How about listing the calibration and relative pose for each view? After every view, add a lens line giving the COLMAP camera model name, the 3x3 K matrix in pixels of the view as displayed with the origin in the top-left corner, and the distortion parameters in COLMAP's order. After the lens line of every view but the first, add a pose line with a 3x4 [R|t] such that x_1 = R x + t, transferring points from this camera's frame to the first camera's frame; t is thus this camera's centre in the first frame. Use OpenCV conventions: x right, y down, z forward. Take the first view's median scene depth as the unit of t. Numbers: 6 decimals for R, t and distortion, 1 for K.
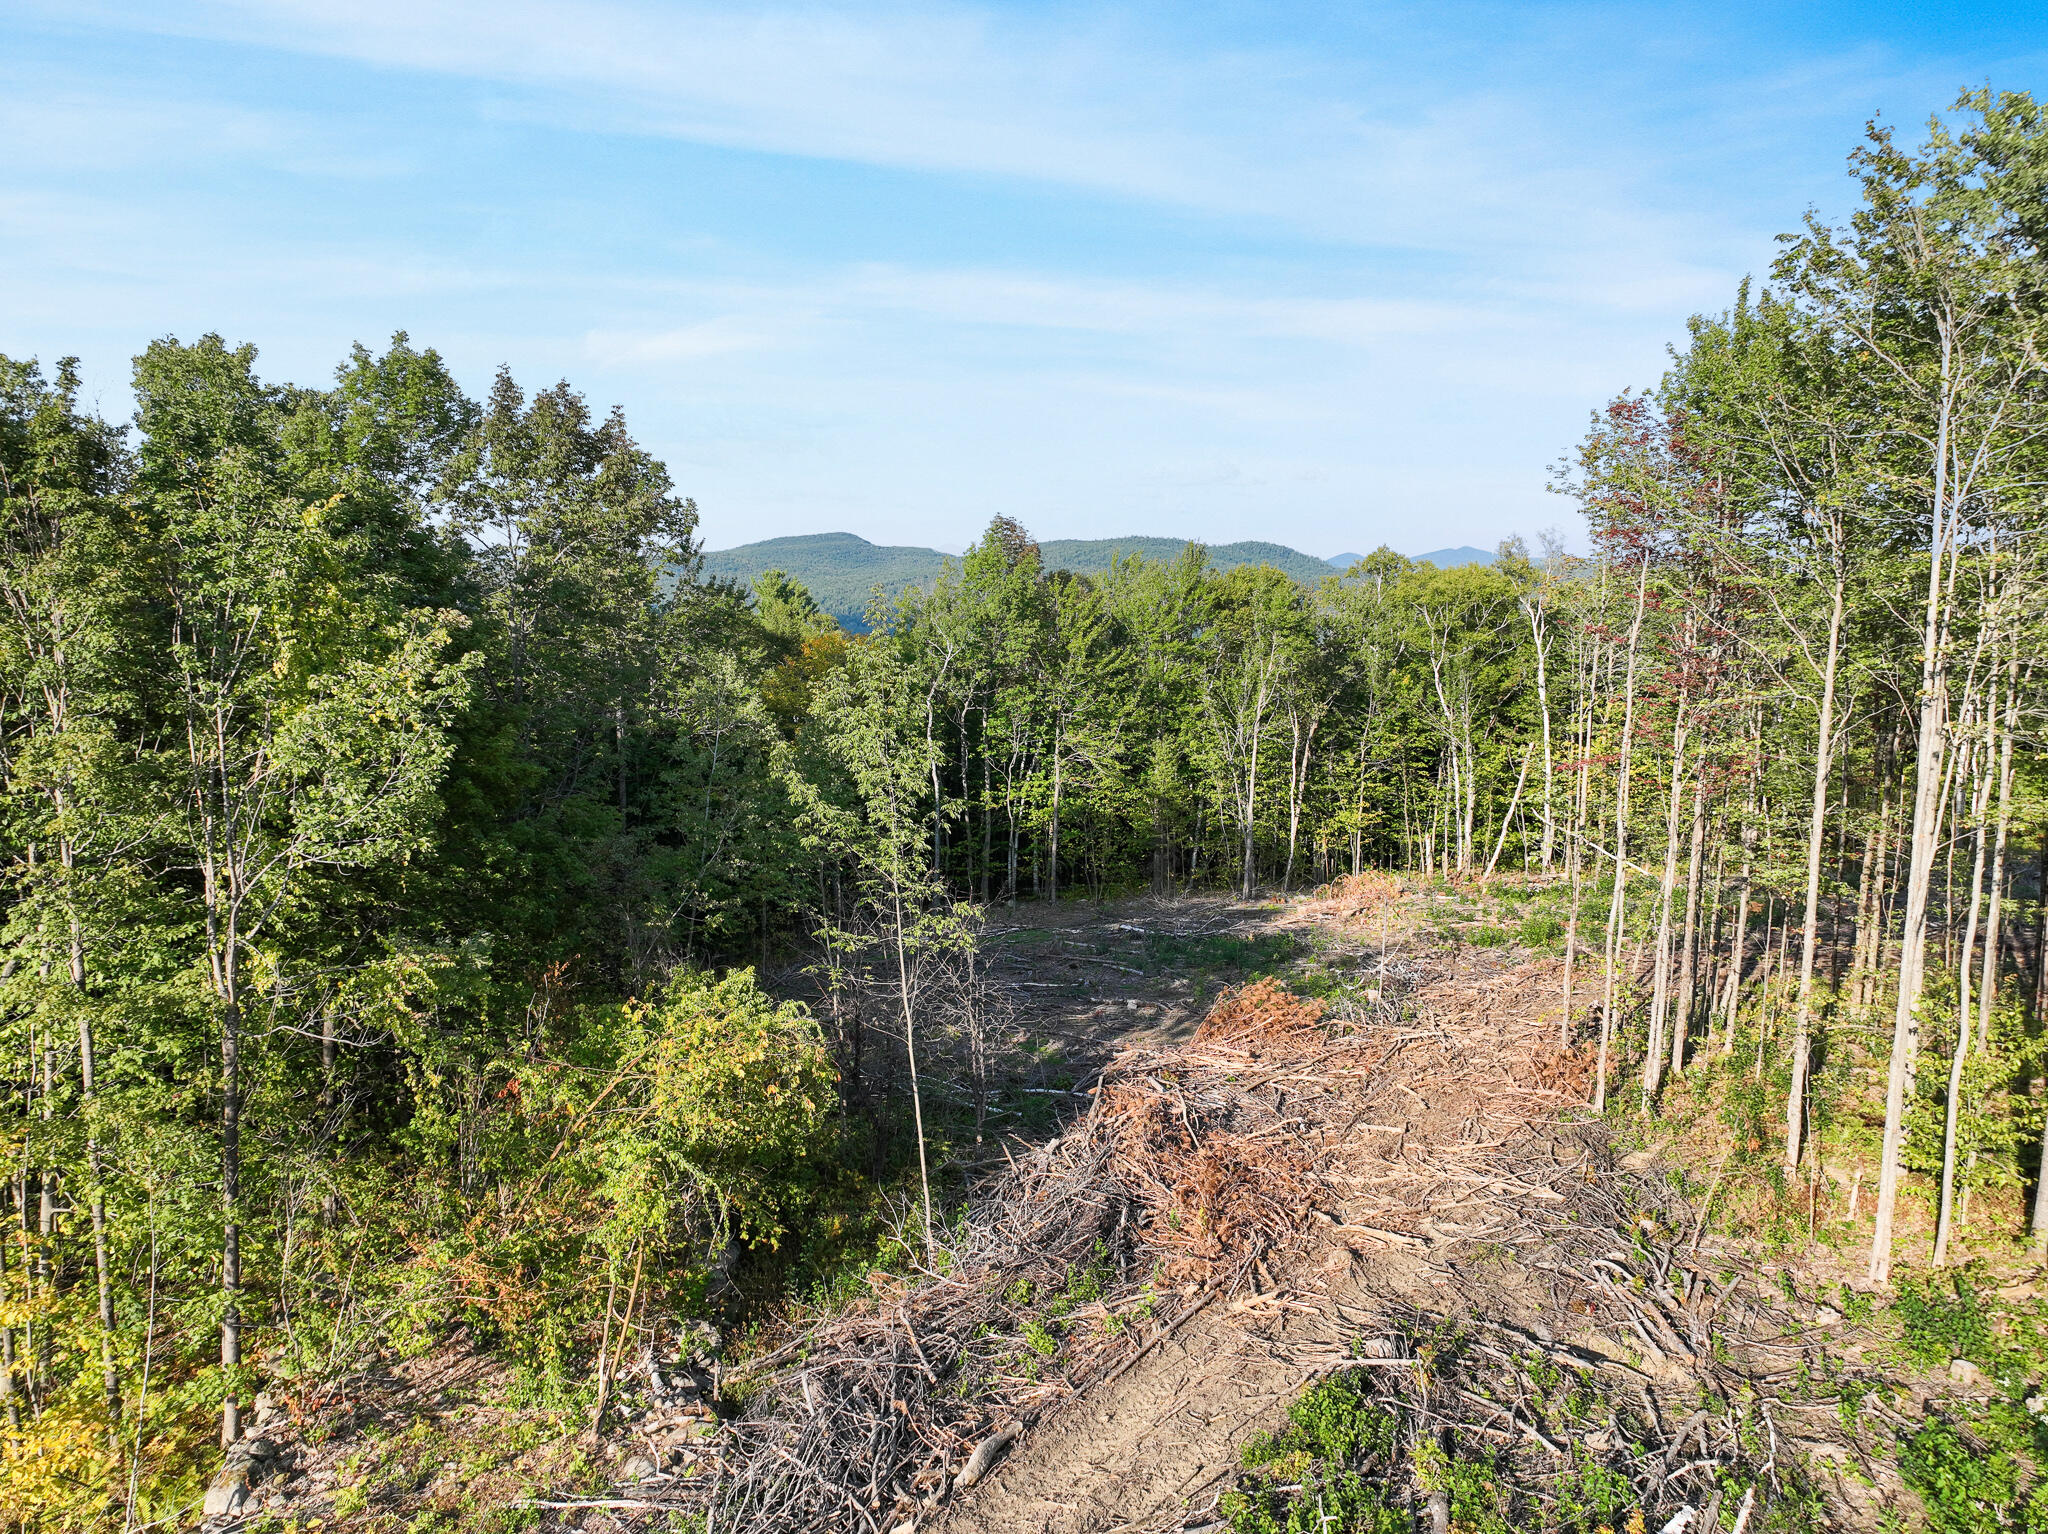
lens RADIAL K [[1433.4, 0, 1024.0], [0, 1433.4, 767.0], [0, 0, 1]] dist [0.000631, 0.016522]
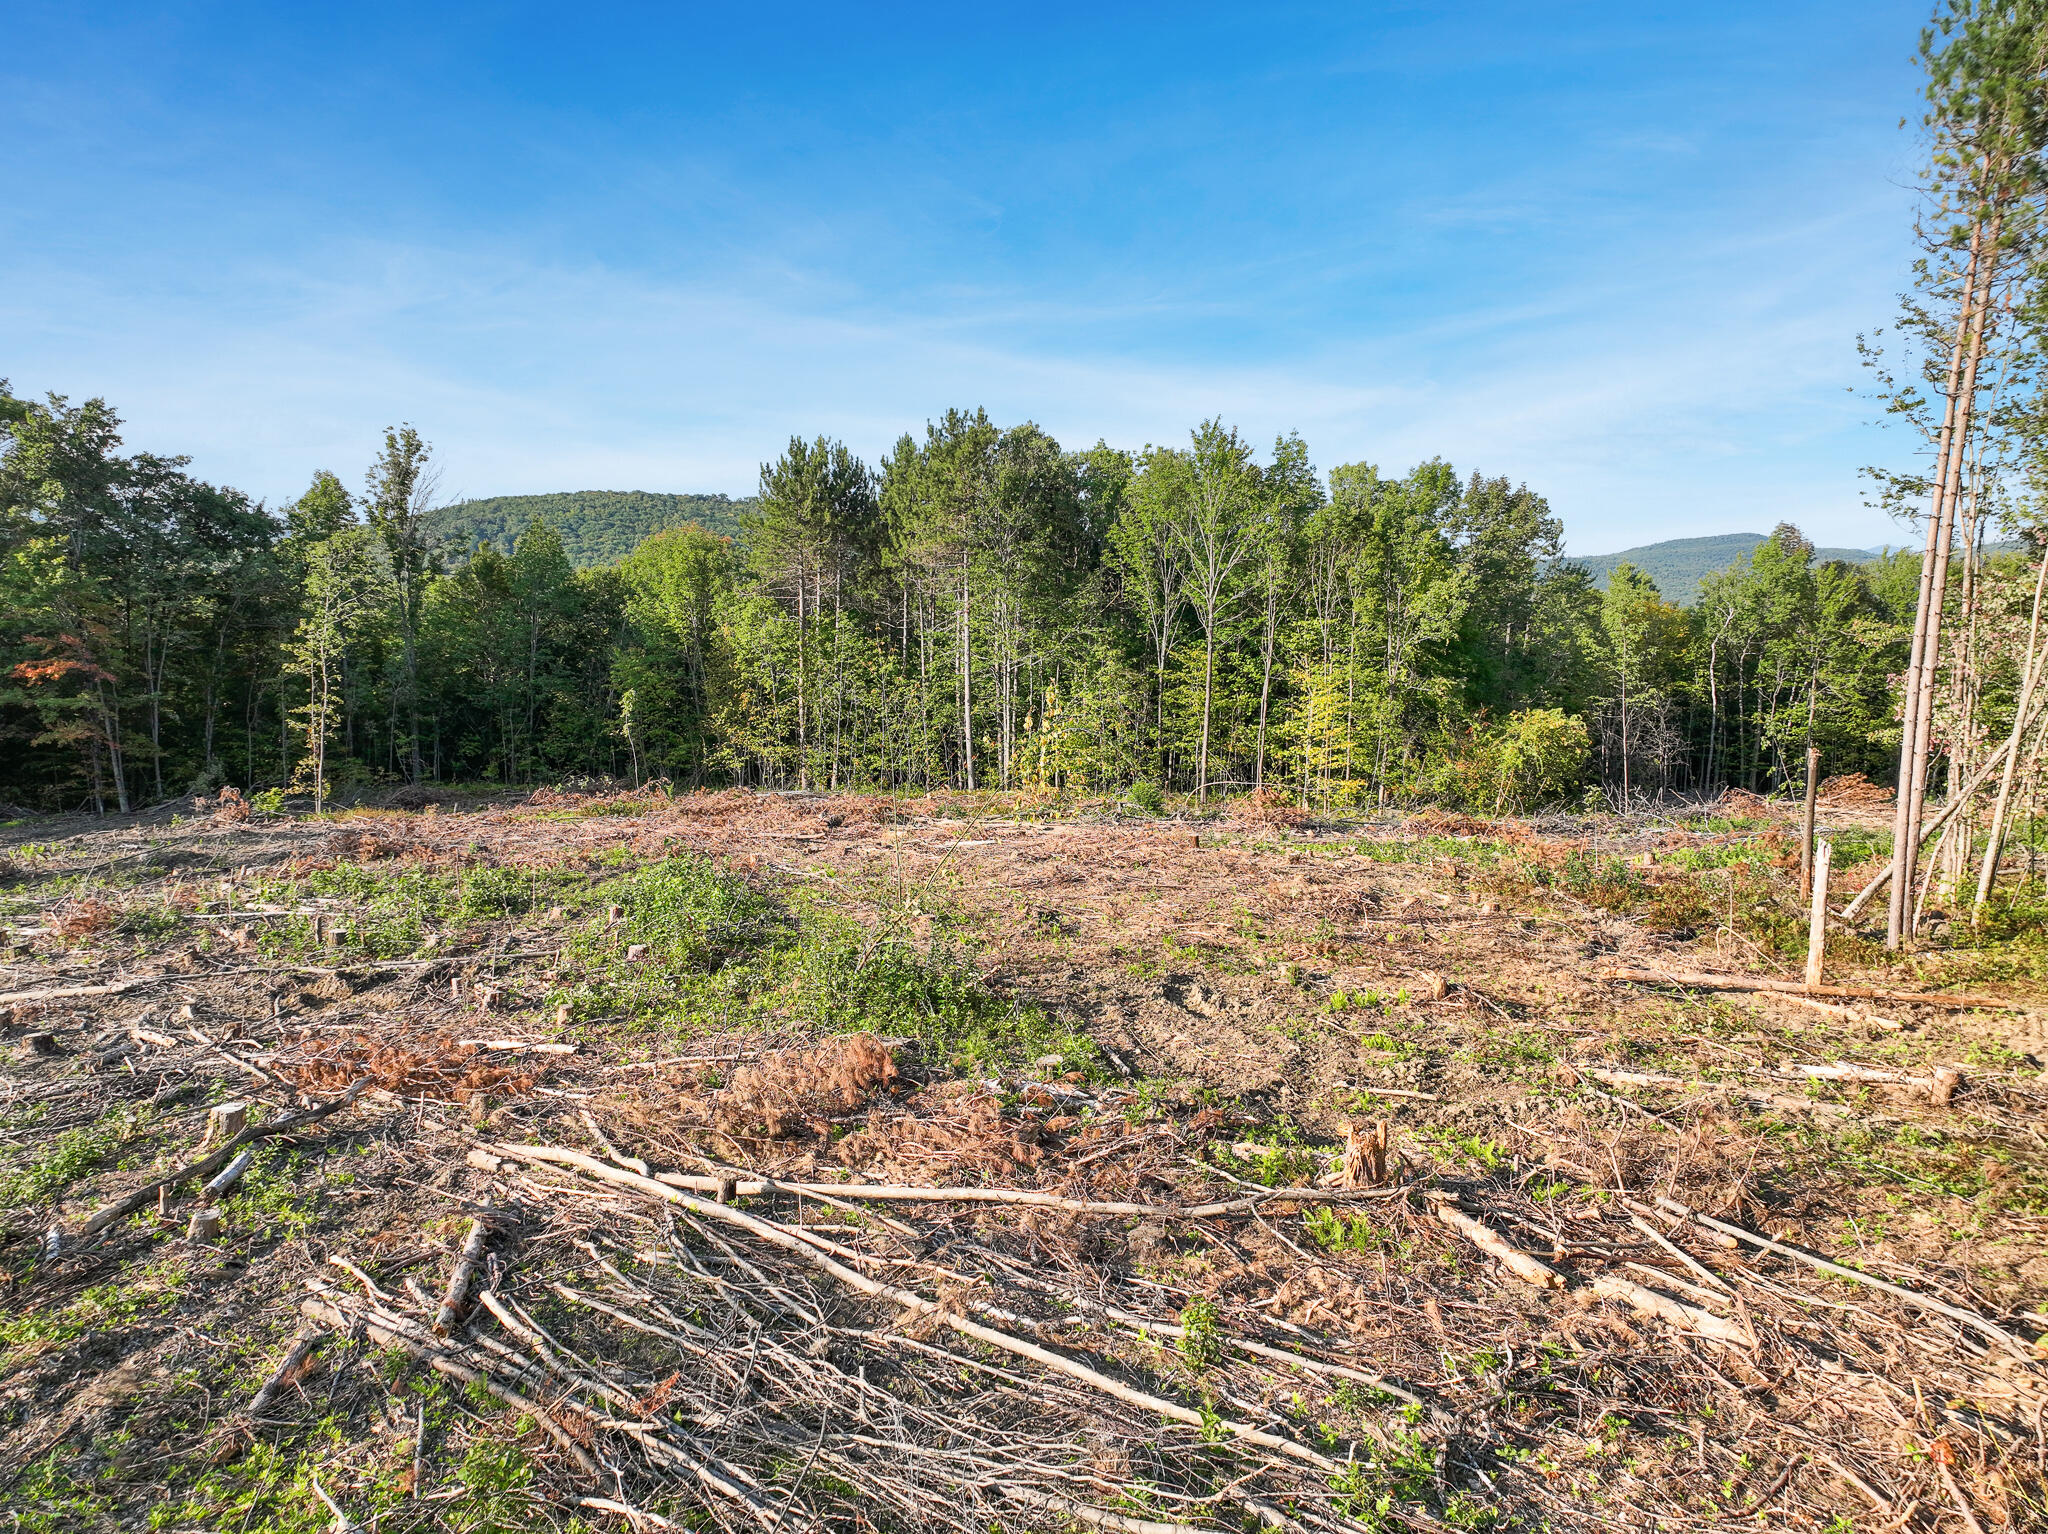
lens RADIAL K [[1452.3, 0, 1024.0], [0, 1452.3, 767.0], [0, 0, 1]] dist [-0.002888, 0.005822]
pose [[0.832988, 0.071596, -0.548640, 0.338950], [-0.074847, 0.997059, 0.016475, 0.211018], [0.548206, 0.027341, 0.835897, -1.299903]]
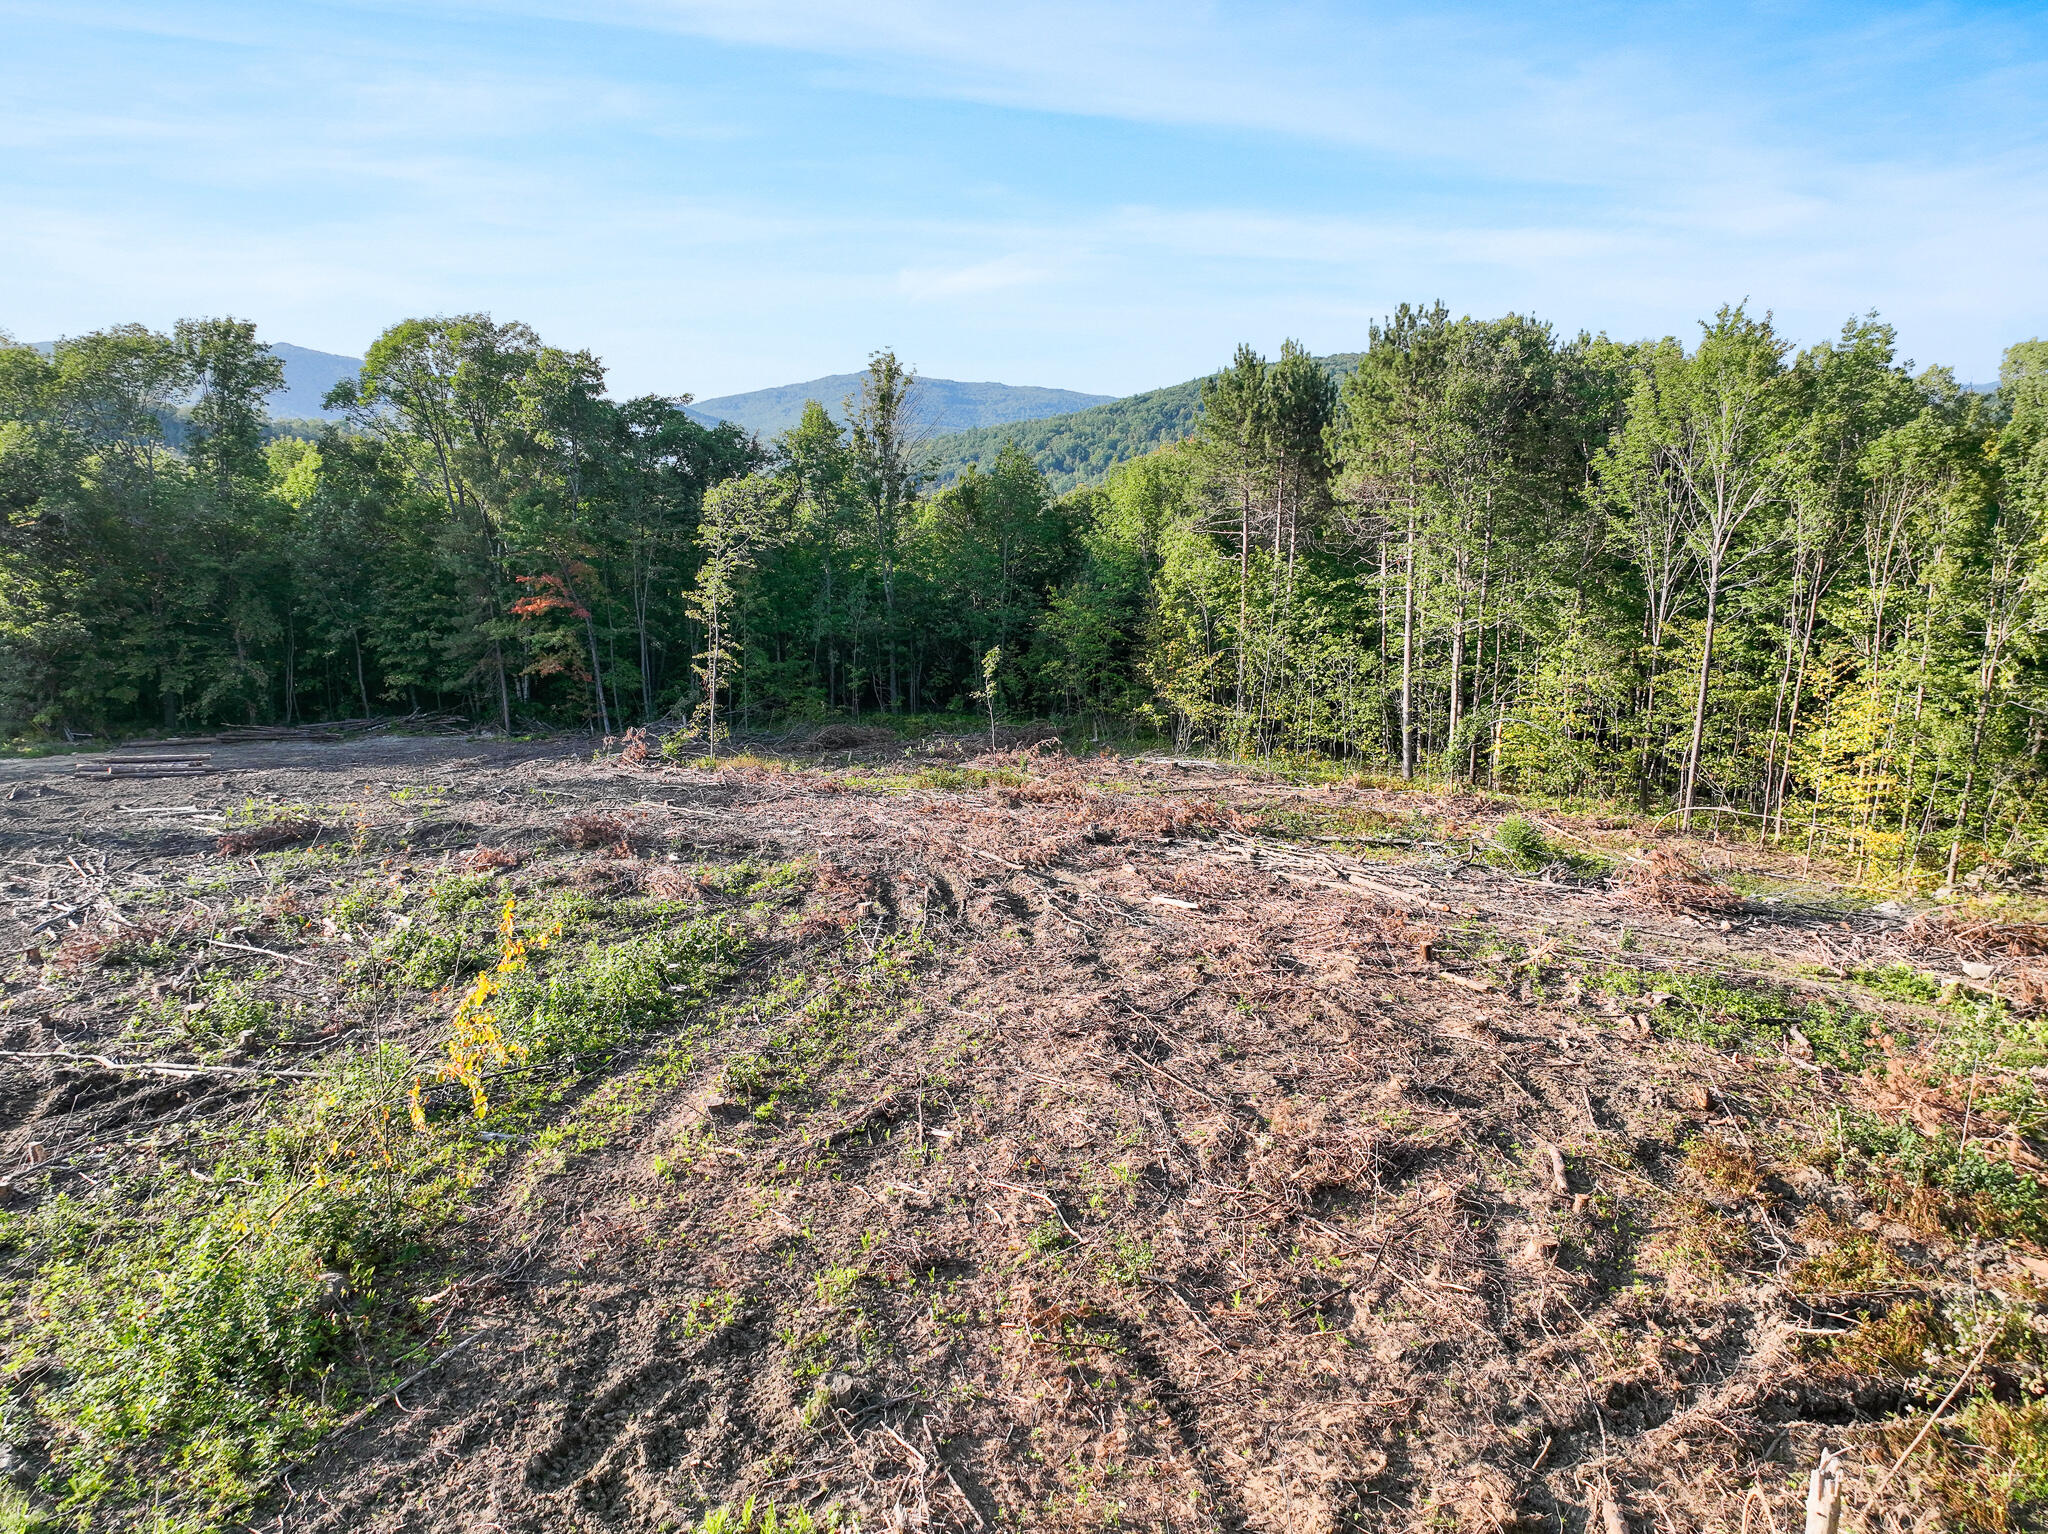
lens RADIAL K [[1452.3, 0, 1024.0], [0, 1452.3, 767.0], [0, 0, 1]] dist [-0.002888, 0.005822]
pose [[0.457829, 0.184486, -0.869688, 0.422656], [-0.100362, 0.982704, 0.155626, 0.045667], [0.883357, 0.016034, 0.468426, -0.781311]]
